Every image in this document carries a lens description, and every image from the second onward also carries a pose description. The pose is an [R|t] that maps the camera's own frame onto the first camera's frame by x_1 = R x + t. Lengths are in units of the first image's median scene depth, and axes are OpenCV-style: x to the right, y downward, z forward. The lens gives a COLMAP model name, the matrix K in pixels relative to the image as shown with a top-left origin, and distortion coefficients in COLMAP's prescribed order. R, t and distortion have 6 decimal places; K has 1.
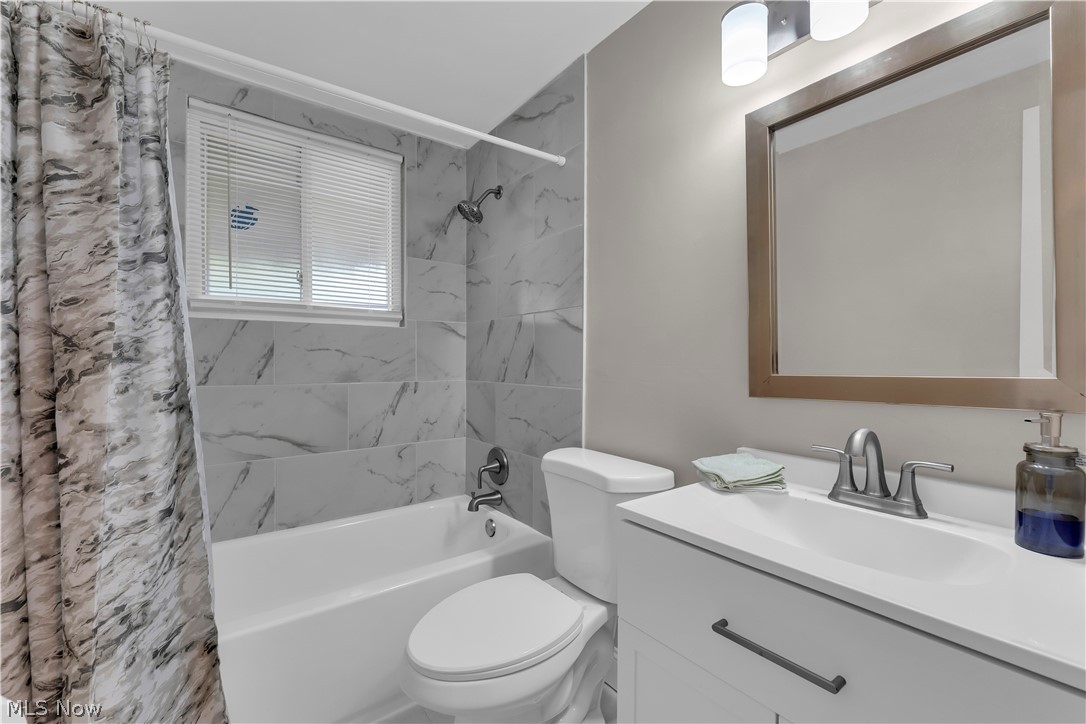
lens RADIAL K [[444.1, 0, 541.4], [0, 444.1, 360.9], [0, 0, 1]] dist [0.001701, 0.000014]
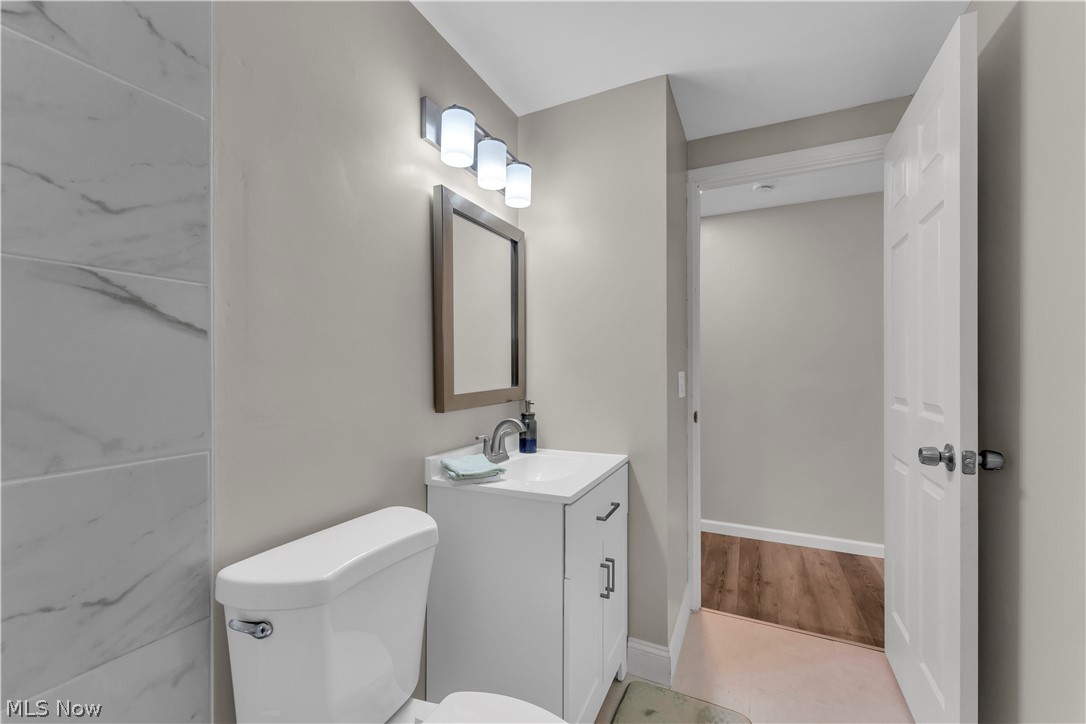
lens RADIAL K [[444.1, 0, 539.7], [0, 444.1, 366.1], [0, 0, 1]] dist [0.001701, 0.000014]
pose [[-0.442451, 0.012825, 0.896701, -0.523156], [0.002657, 0.999912, -0.012990, -0.024868], [-0.896789, -0.003364, -0.442446, 0.900993]]
